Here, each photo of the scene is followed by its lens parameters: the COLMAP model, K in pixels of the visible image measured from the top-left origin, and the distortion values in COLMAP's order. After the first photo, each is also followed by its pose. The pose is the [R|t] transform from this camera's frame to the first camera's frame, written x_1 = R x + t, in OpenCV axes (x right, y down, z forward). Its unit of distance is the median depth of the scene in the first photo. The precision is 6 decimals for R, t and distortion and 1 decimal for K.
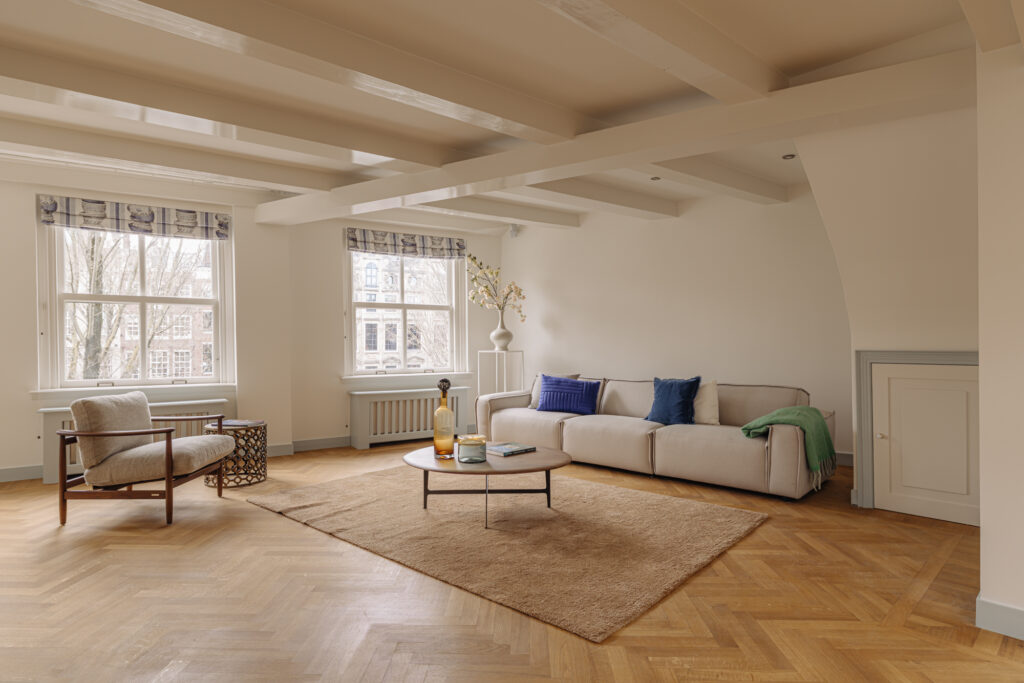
lens RADIAL K [[588.8, 0, 512.0], [0, 588.8, 341.5], [0, 0, 1]] dist [-0.002826, -0.001042]
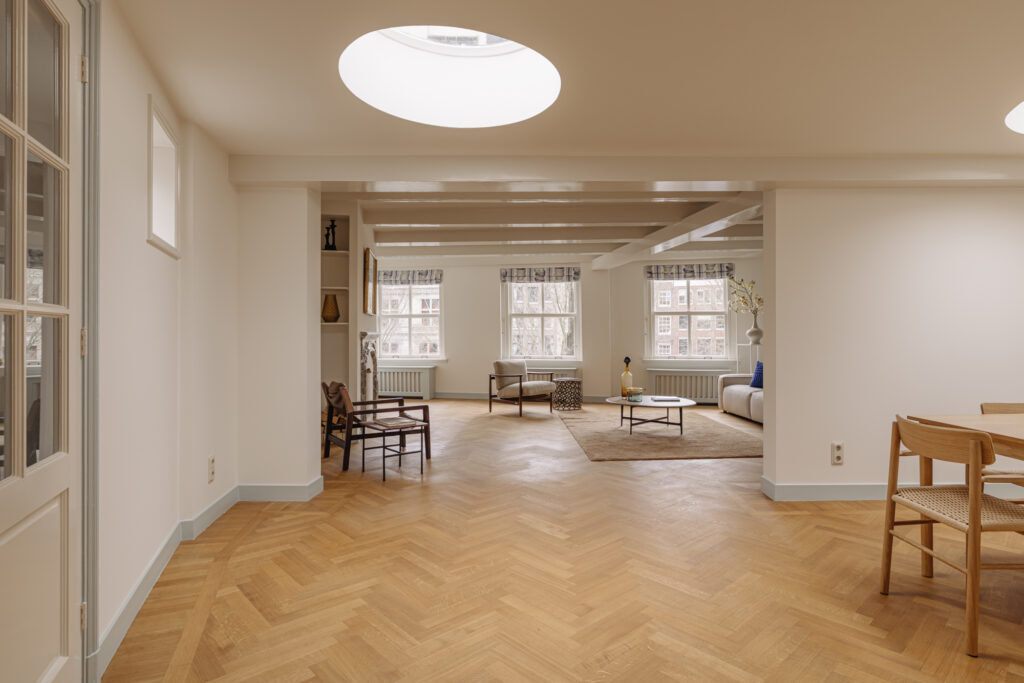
lens RADIAL K [[547.8, 0, 512.0], [0, 547.8, 341.5], [0, 0, 1]] dist [-0.000690, -0.000281]
pose [[0.682198, 0.008428, -0.731119, 0.624000], [-0.002691, 0.999956, 0.009016, -0.000353], [0.731163, -0.004184, 0.682190, -0.313040]]
